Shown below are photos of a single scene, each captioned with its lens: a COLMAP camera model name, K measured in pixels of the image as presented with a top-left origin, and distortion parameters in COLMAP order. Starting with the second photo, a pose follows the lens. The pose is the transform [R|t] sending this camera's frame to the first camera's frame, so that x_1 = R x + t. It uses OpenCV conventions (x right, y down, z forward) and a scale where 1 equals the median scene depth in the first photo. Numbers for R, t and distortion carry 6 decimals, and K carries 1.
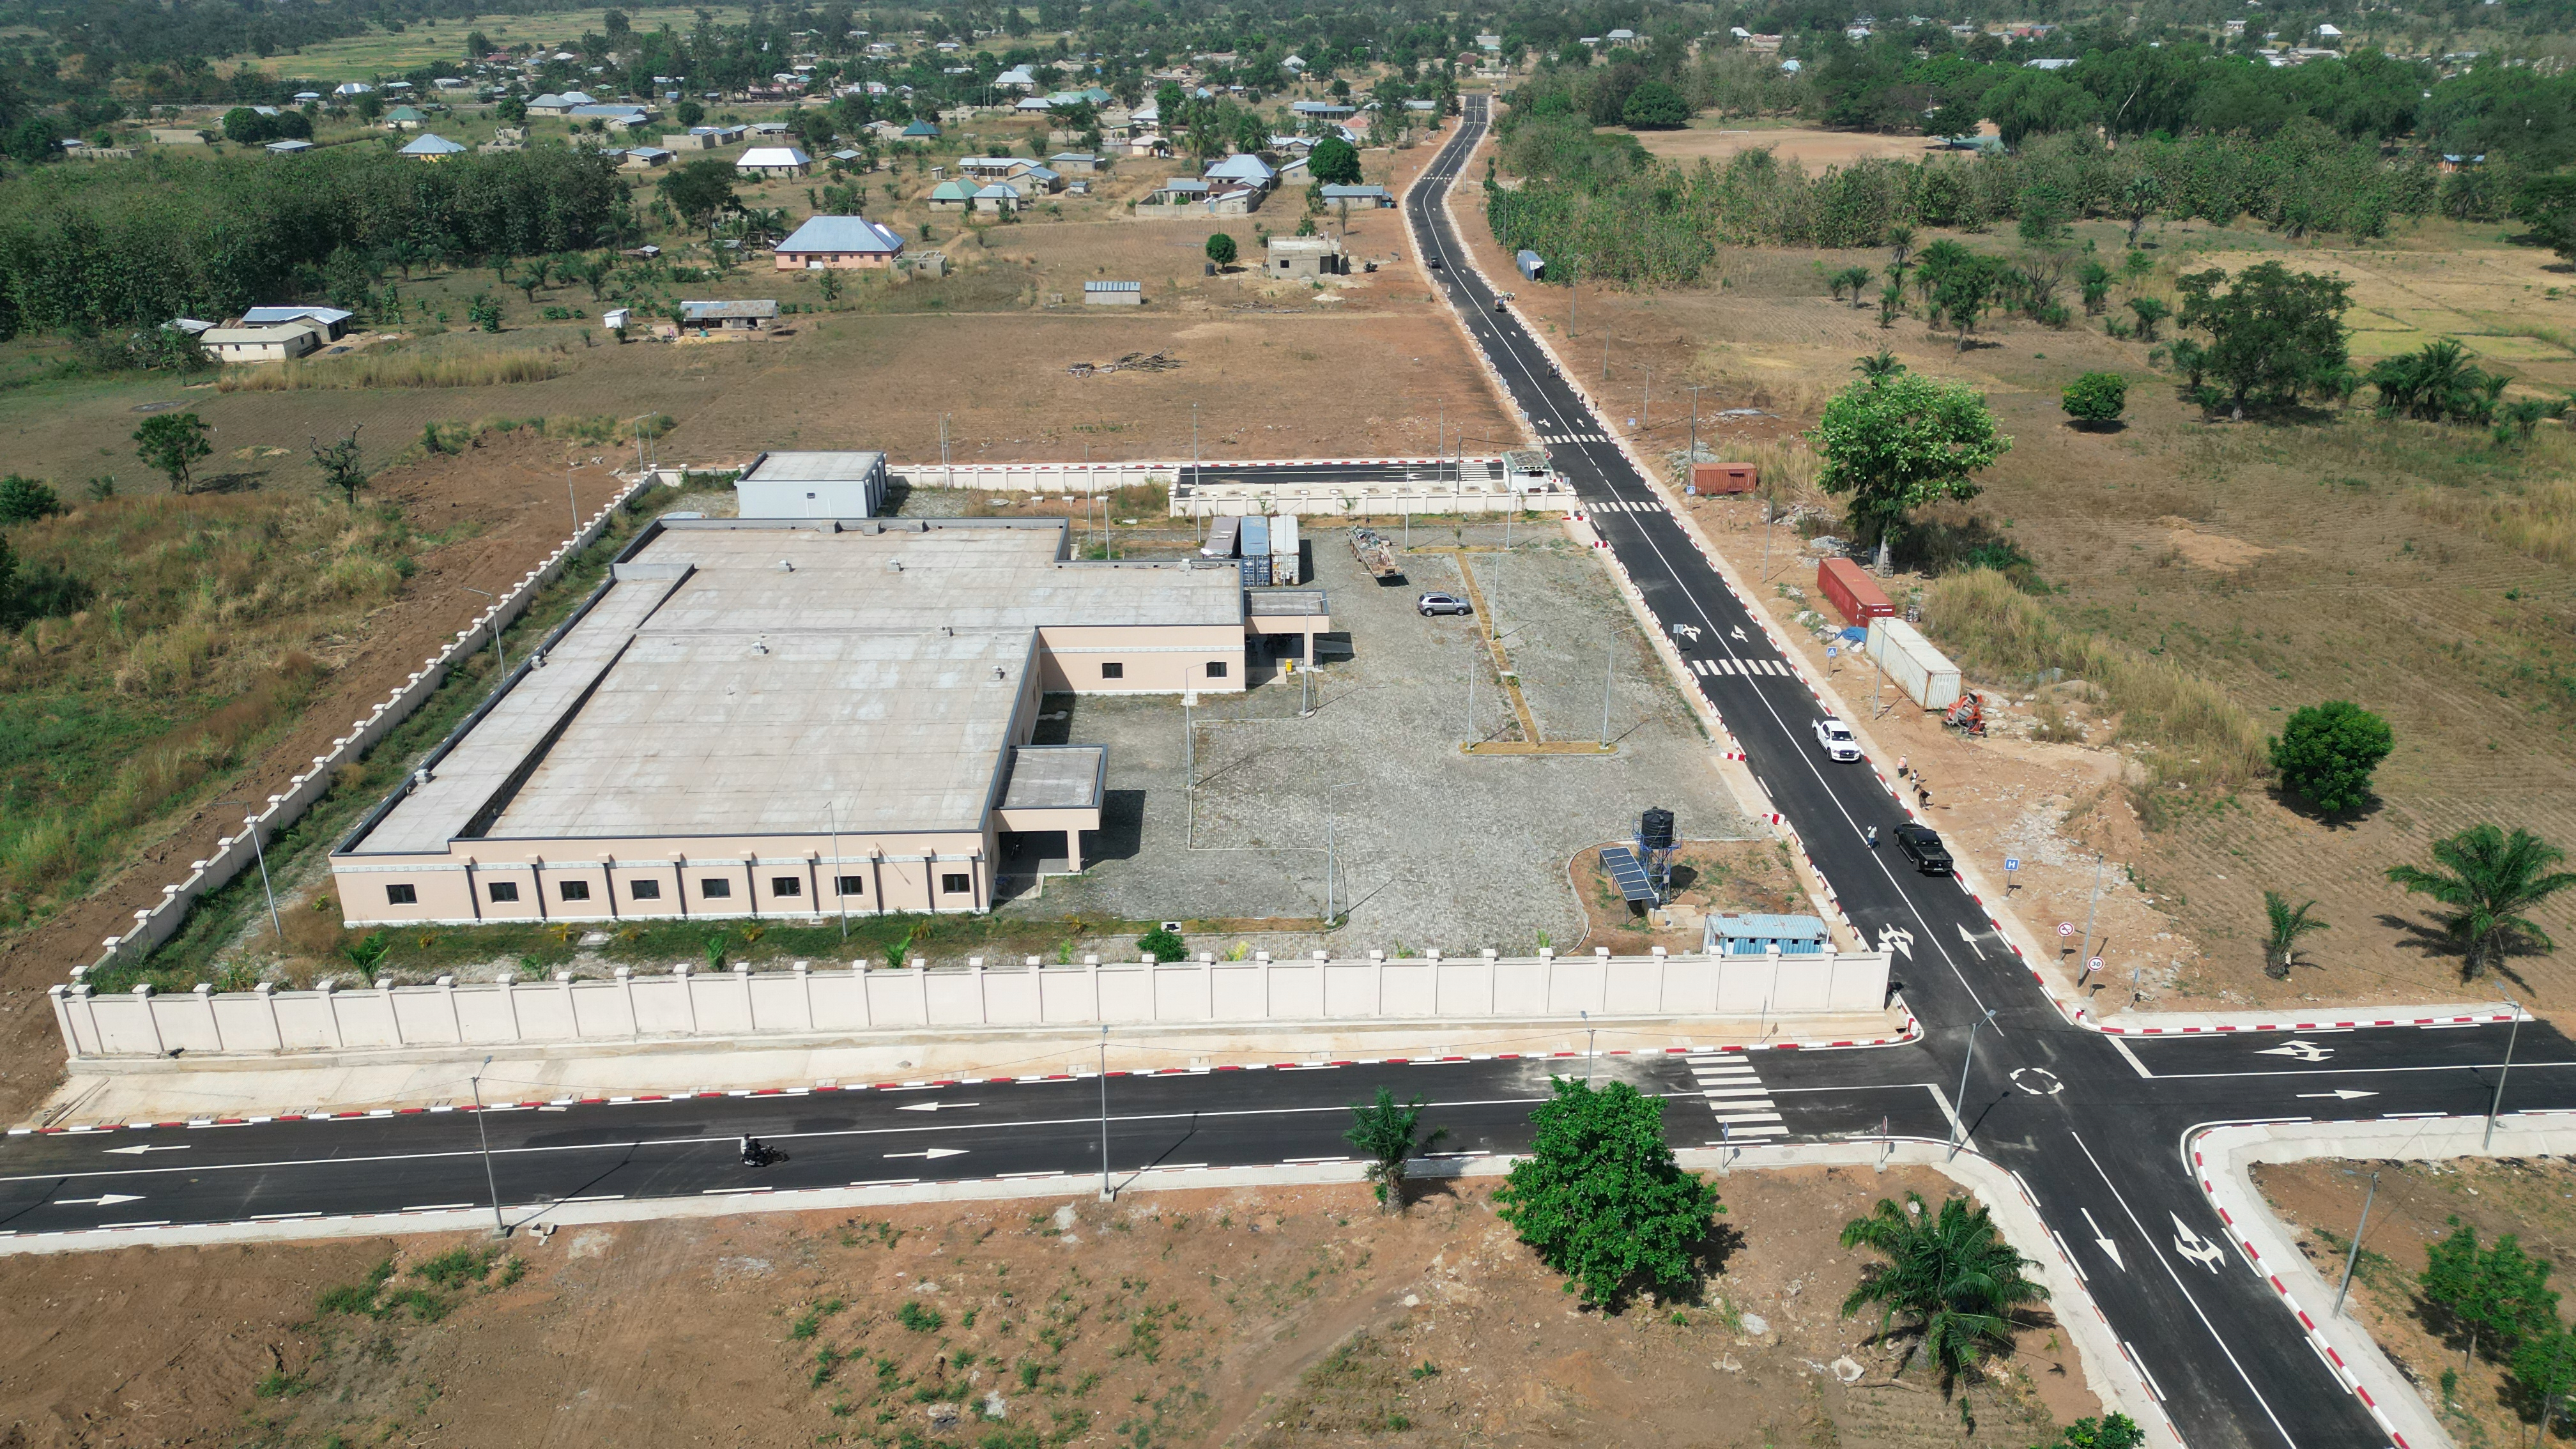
lens RADIAL K [[1807.9, 0, 1291.2], [0, 1807.9, 711.9], [0, 0, 1]] dist [0.081019, -0.086194]
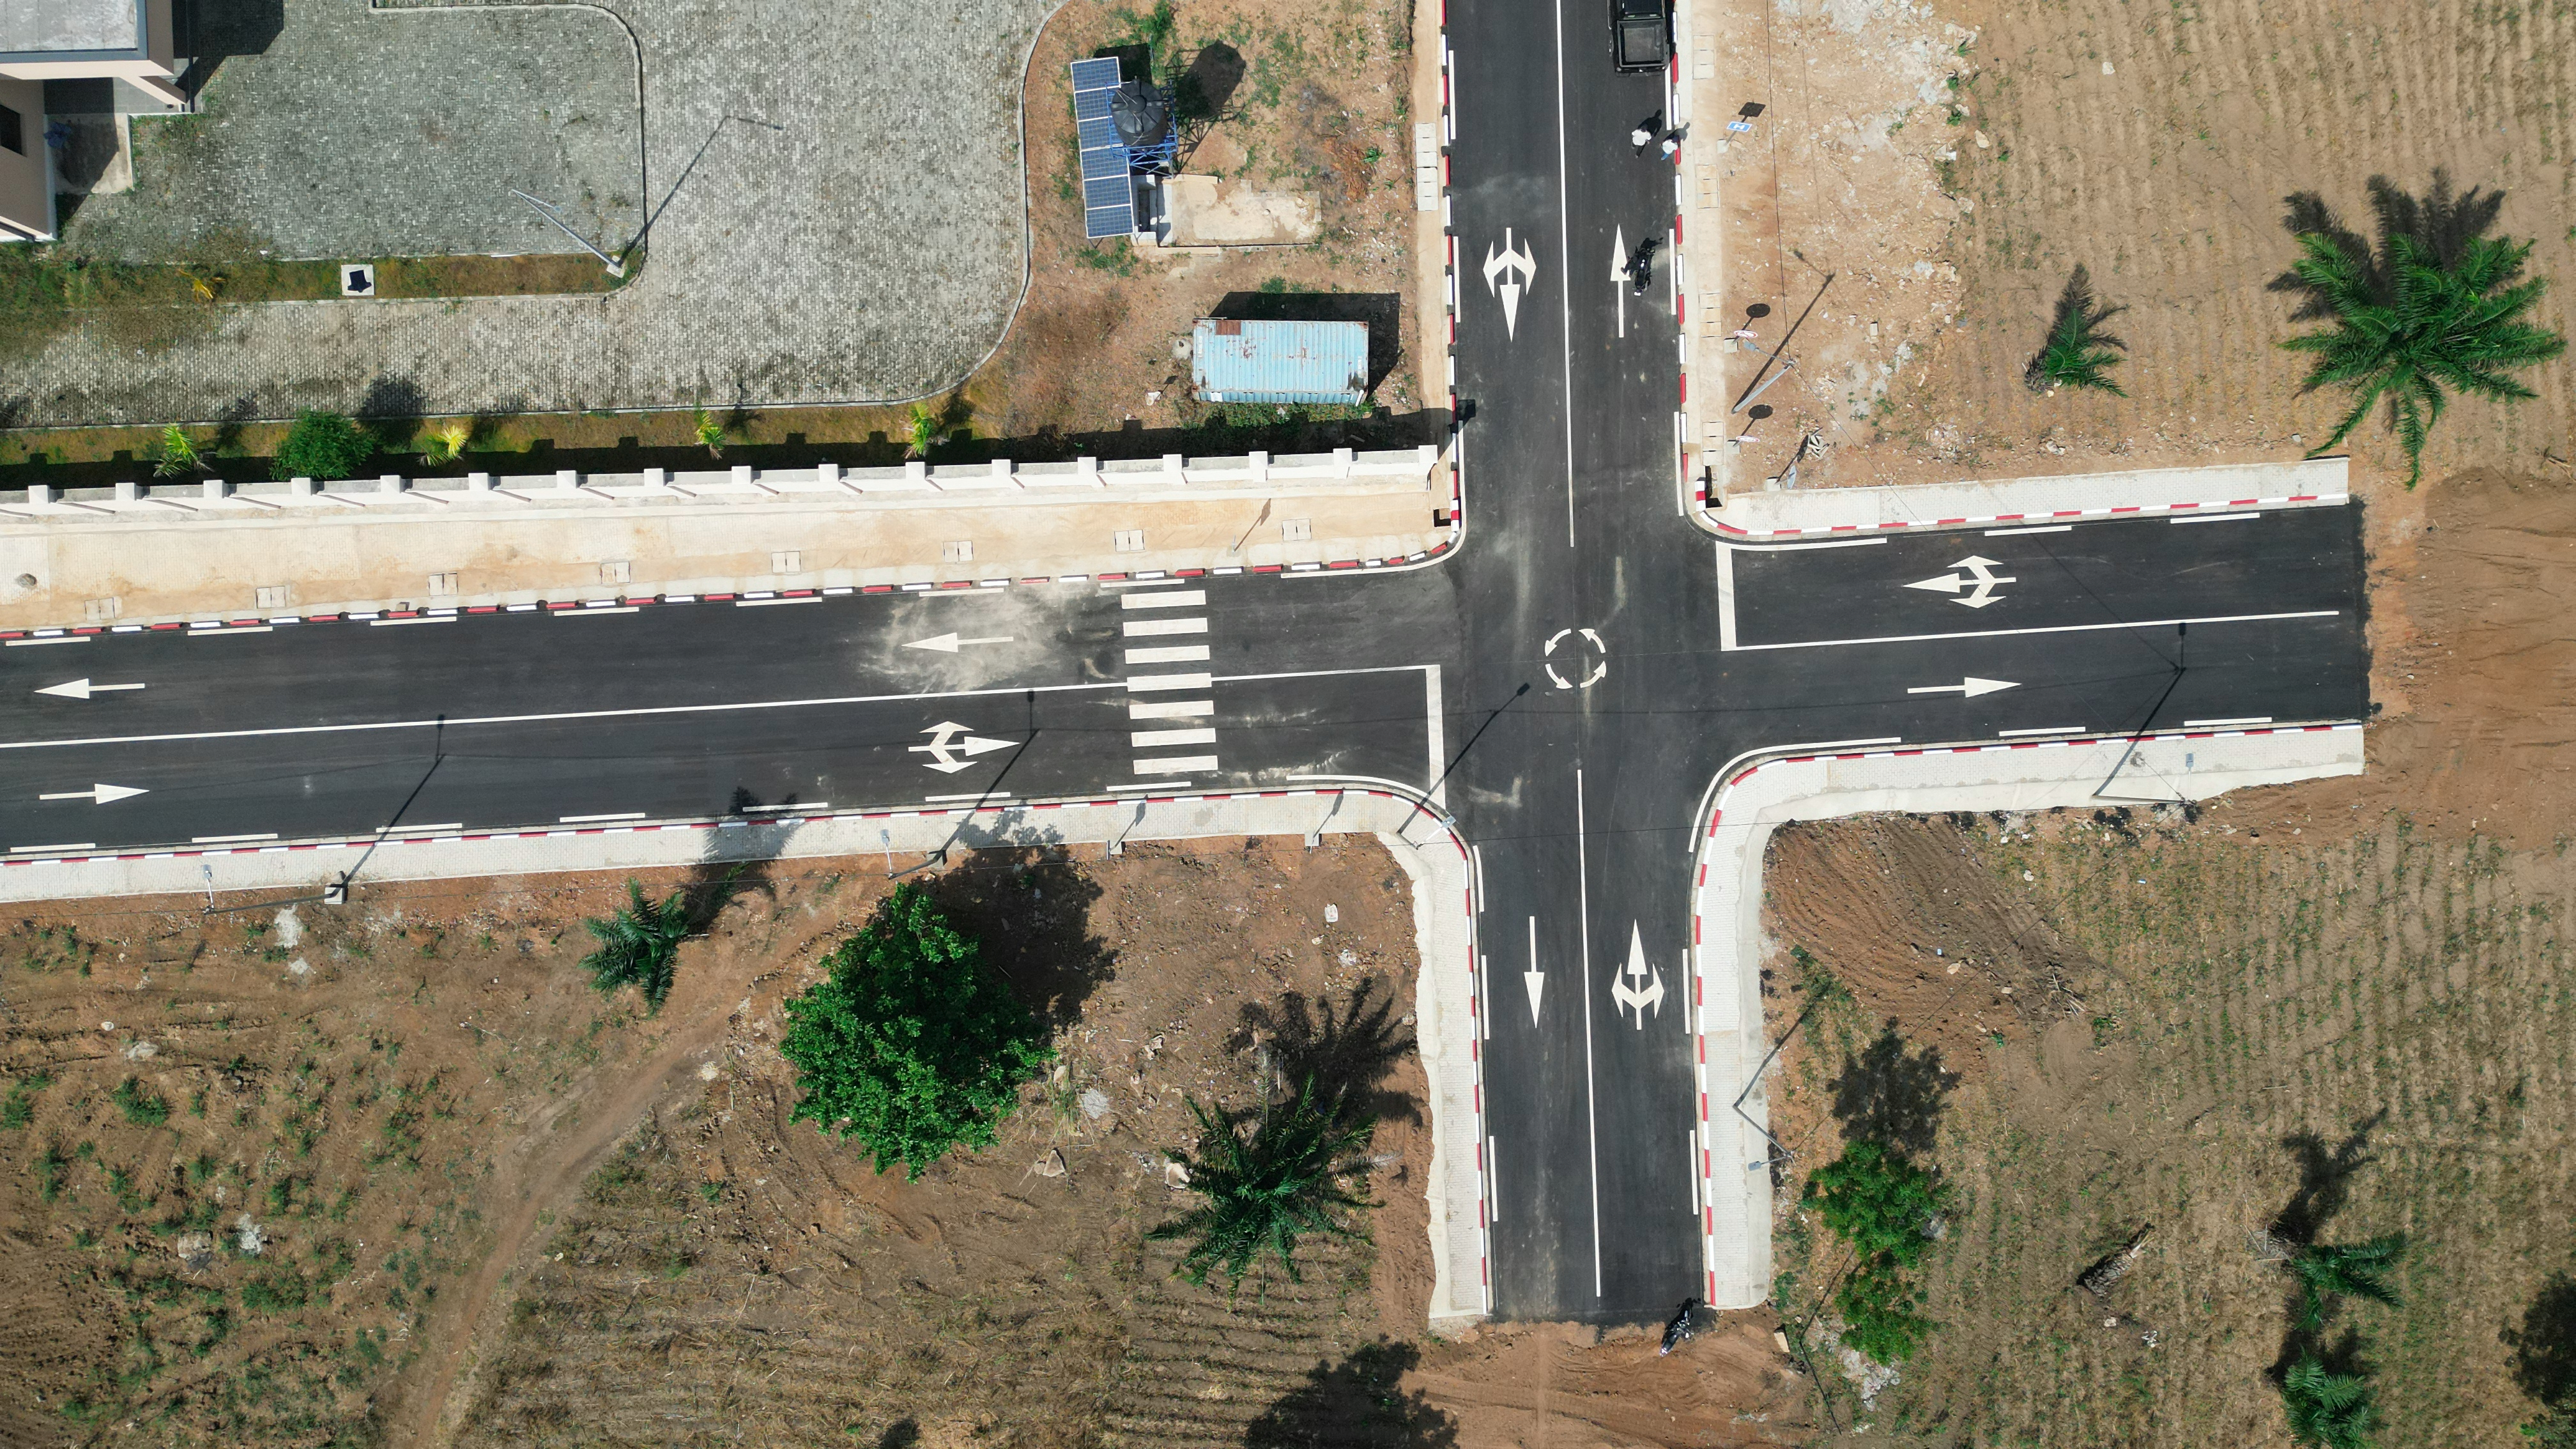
lens RADIAL K [[1807.9, 0, 1291.2], [0, 1807.9, 711.9], [0, 0, 1]] dist [0.081019, -0.086194]
pose [[0.999996, 0.002153, 0.002048, 0.270931], [-0.002718, 0.384761, 0.923012, -0.436768], [0.001200, -0.923014, 0.384766, 0.650749]]
